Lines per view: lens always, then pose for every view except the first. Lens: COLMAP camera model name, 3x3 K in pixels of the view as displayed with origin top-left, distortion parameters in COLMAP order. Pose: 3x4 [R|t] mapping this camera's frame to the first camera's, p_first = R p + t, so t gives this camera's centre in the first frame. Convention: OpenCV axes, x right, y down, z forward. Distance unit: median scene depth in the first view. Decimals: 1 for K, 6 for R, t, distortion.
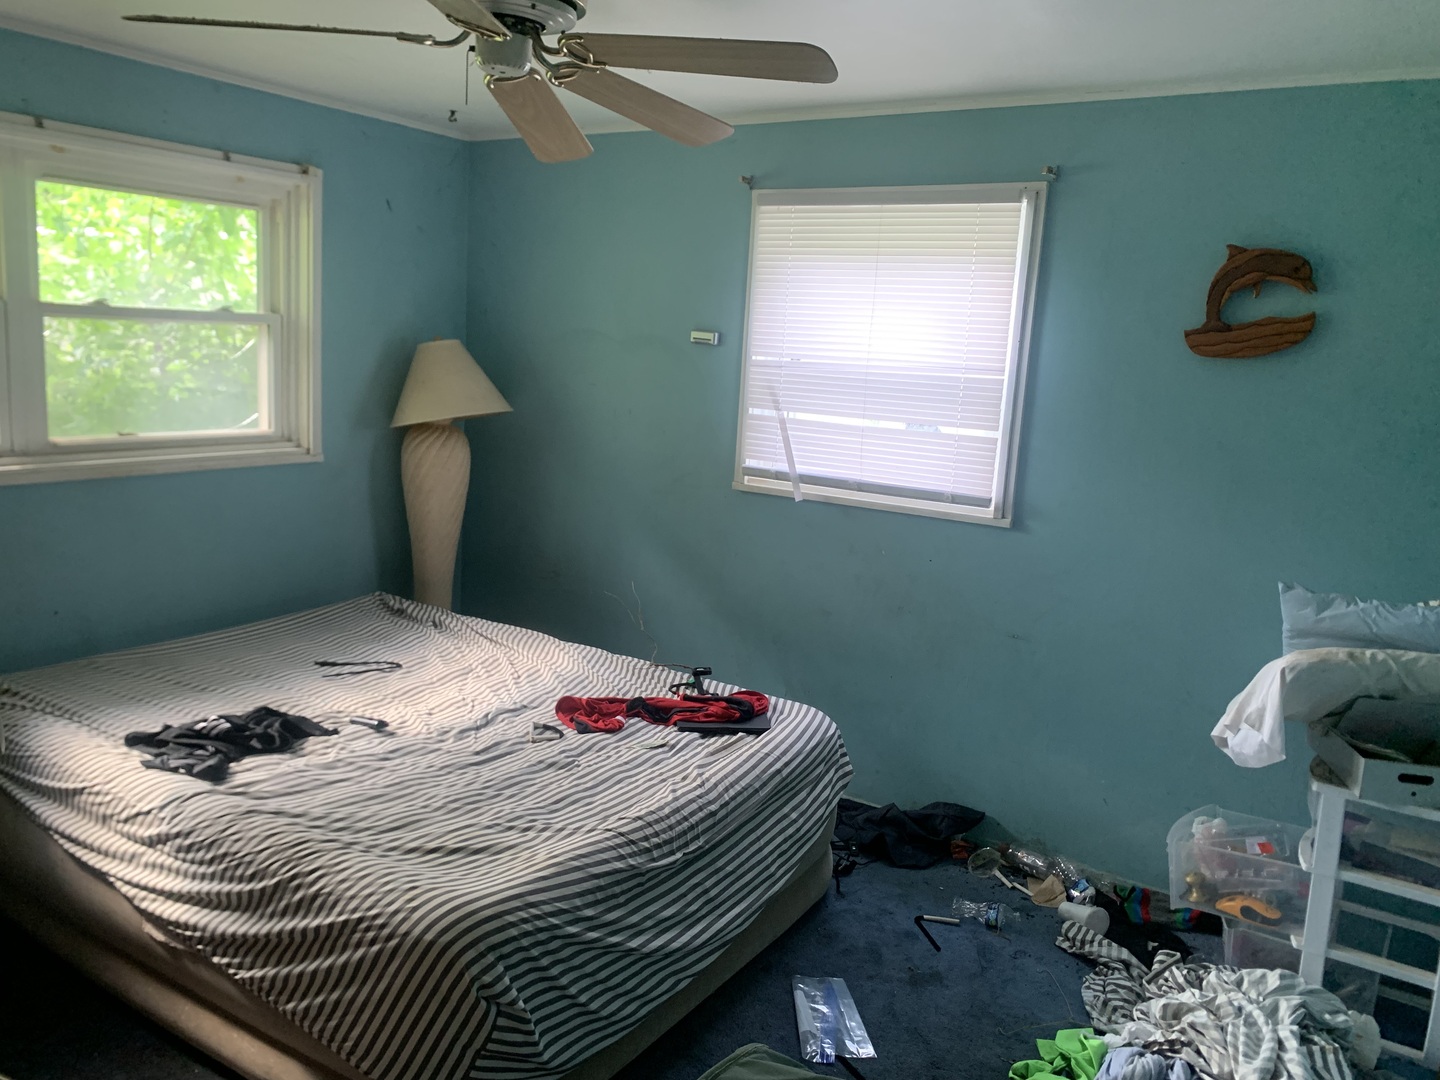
lens RADIAL K [[1106.2, 0, 719.0], [0, 1106.2, 542.3], [0, 0, 1]] dist [0.037624, -0.041095]
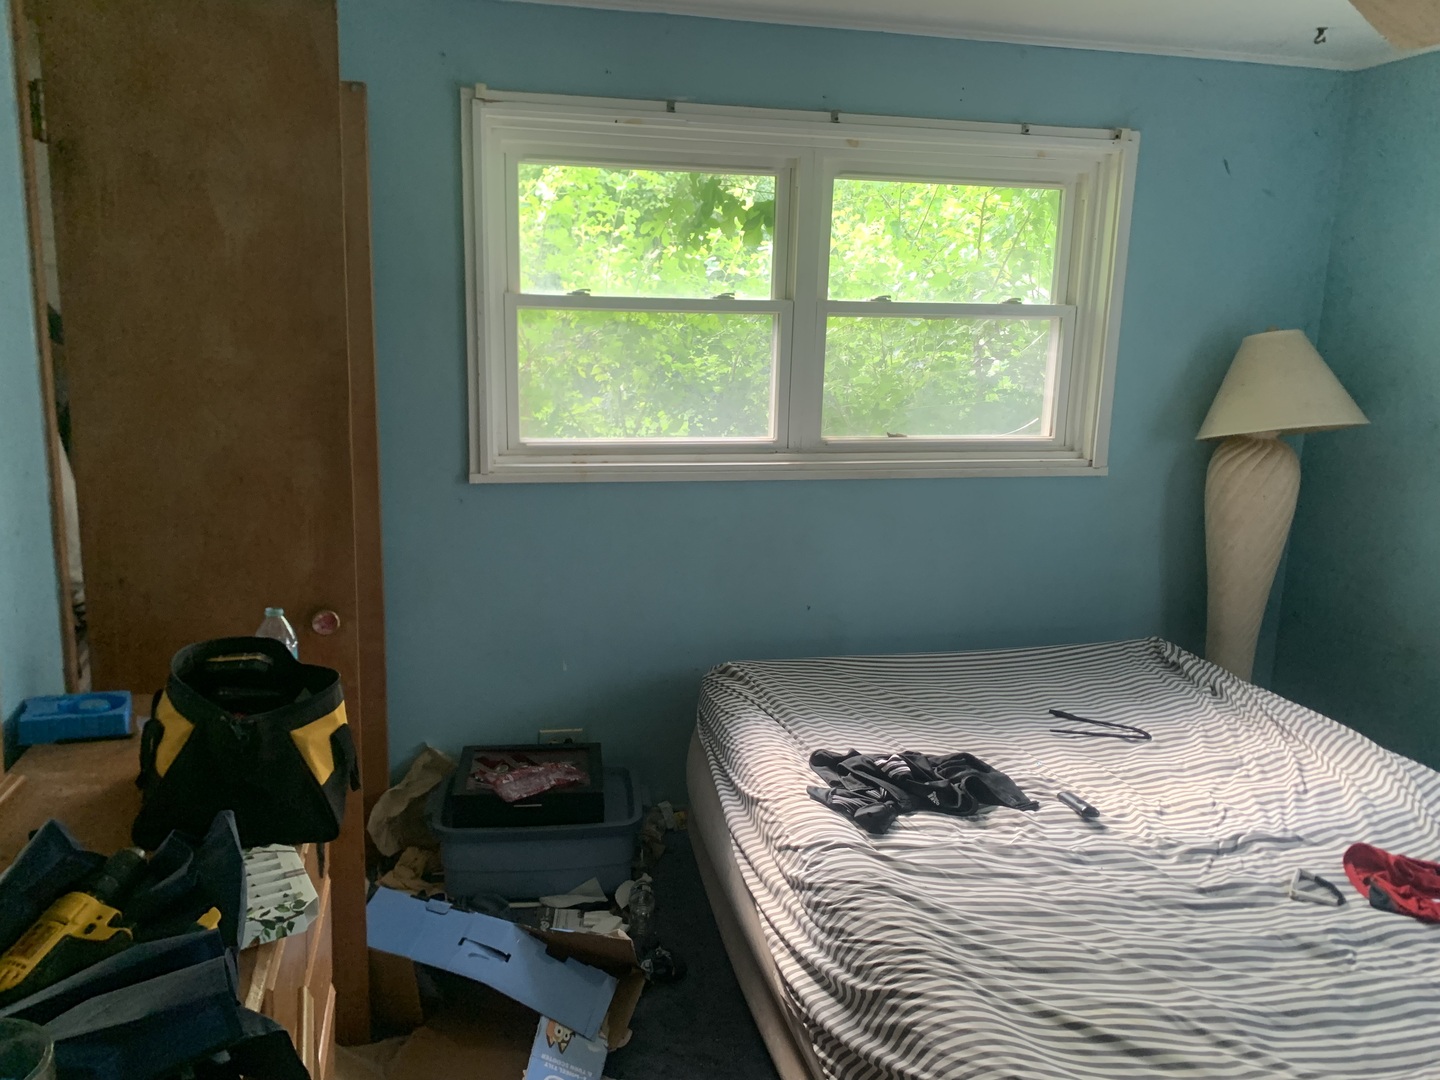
lens RADIAL K [[1106.2, 0, 720.3], [0, 1106.2, 529.1], [0, 0, 1]] dist [0.037624, -0.041095]
pose [[0.714202, 0.101102, -0.692600, 0.035659], [-0.113155, 0.993174, 0.028295, -0.028063], [0.690733, 0.058163, 0.720767, 0.224539]]
